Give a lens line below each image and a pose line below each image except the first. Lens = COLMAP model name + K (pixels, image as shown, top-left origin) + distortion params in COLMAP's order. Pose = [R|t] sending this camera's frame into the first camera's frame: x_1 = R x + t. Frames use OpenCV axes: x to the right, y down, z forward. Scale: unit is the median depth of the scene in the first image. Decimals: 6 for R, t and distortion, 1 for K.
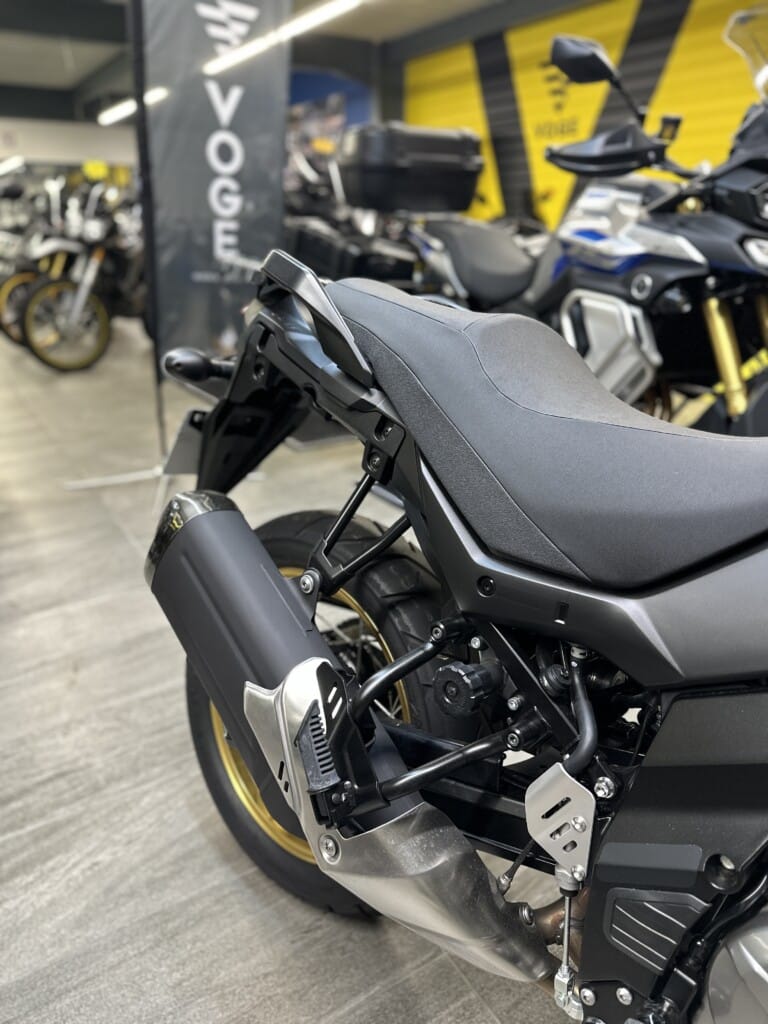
lens RADIAL K [[714.6, 0, 390.4], [0, 714.6, 517.6], [0, 0, 1]] dist [0.077833, -0.104499]
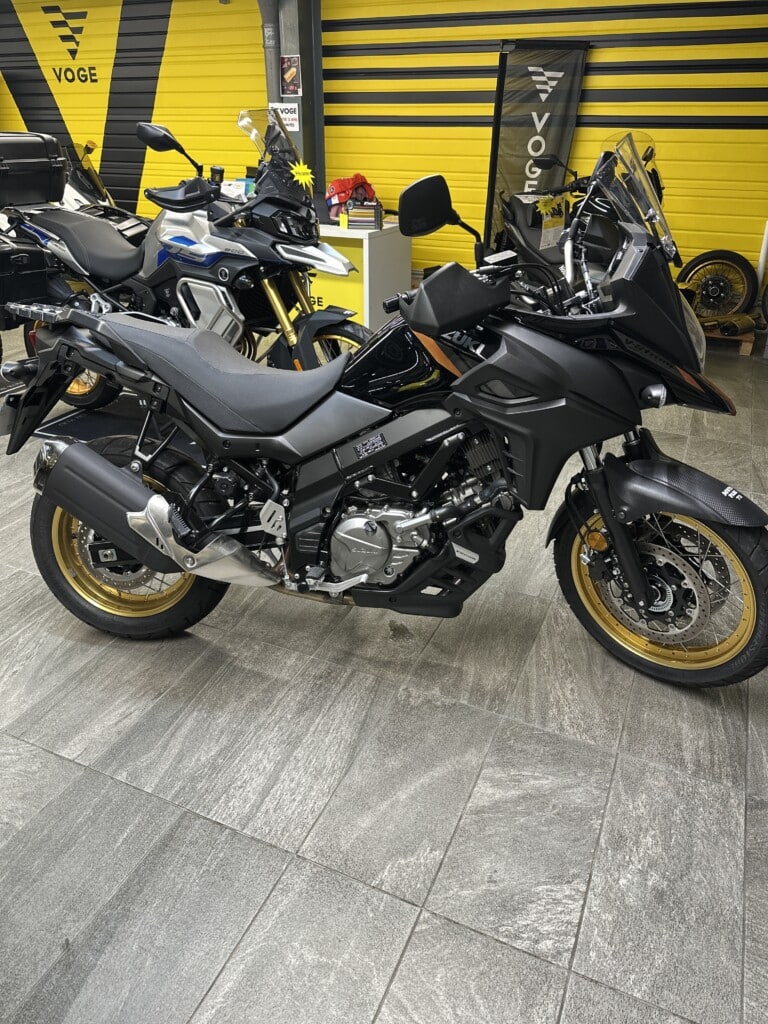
lens RADIAL K [[714.6, 0, 390.4], [0, 714.6, 517.6], [0, 0, 1]] dist [0.077833, -0.104499]
pose [[0.828792, -0.257513, 0.496780, -0.324674], [0.200134, 0.965502, 0.166593, 0.017550], [-0.522542, -0.038648, 0.851737, -0.675231]]
